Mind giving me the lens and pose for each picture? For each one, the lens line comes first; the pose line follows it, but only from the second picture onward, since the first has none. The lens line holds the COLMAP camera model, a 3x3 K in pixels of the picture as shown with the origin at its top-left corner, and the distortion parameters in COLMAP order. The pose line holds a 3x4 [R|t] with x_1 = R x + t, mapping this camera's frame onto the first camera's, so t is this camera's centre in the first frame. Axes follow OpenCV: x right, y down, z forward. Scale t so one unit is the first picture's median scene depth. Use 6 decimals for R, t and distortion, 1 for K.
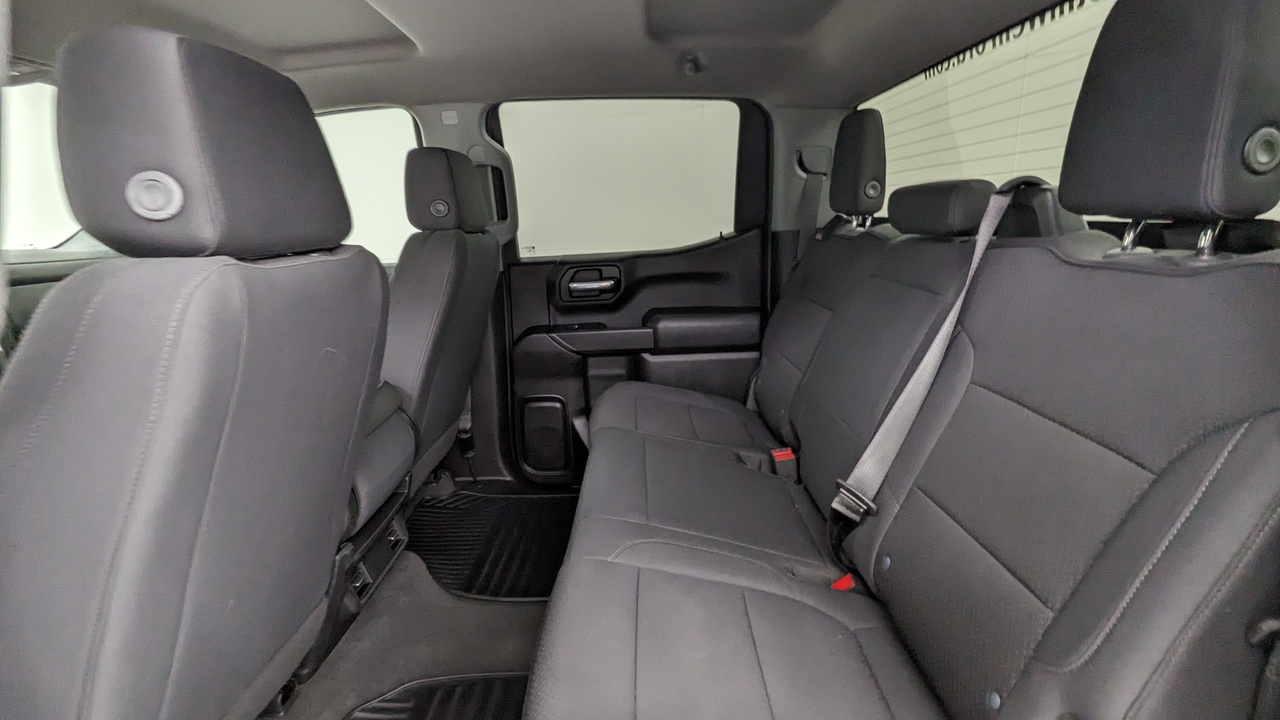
lens RADIAL K [[587.8, 0, 625.8], [0, 587.8, 344.0], [0, 0, 1]] dist [0.019430, -0.001393]
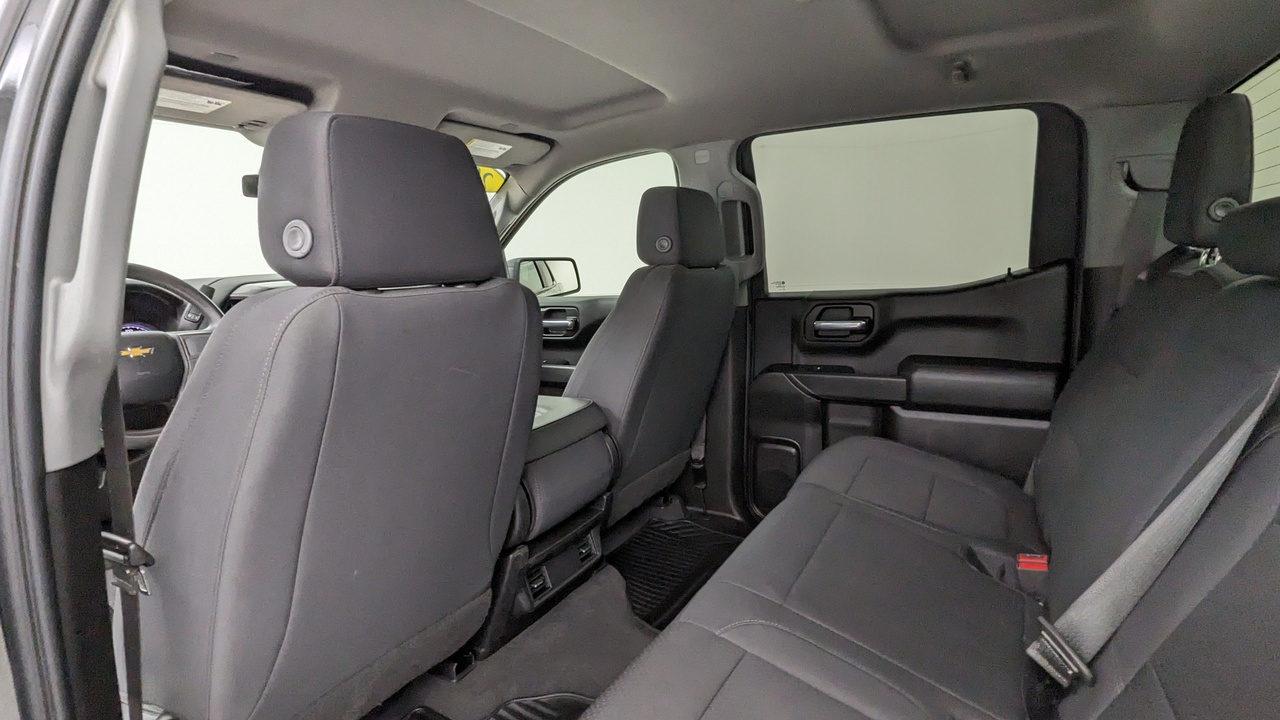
lens RADIAL K [[587.8, 0, 634.9], [0, 587.8, 346.7], [0, 0, 1]] dist [0.019430, -0.001393]
pose [[0.880136, 0.072448, -0.469160, 0.126938], [-0.096330, 0.994981, -0.027069, -0.014448], [0.464844, 0.069019, 0.882698, 0.061737]]
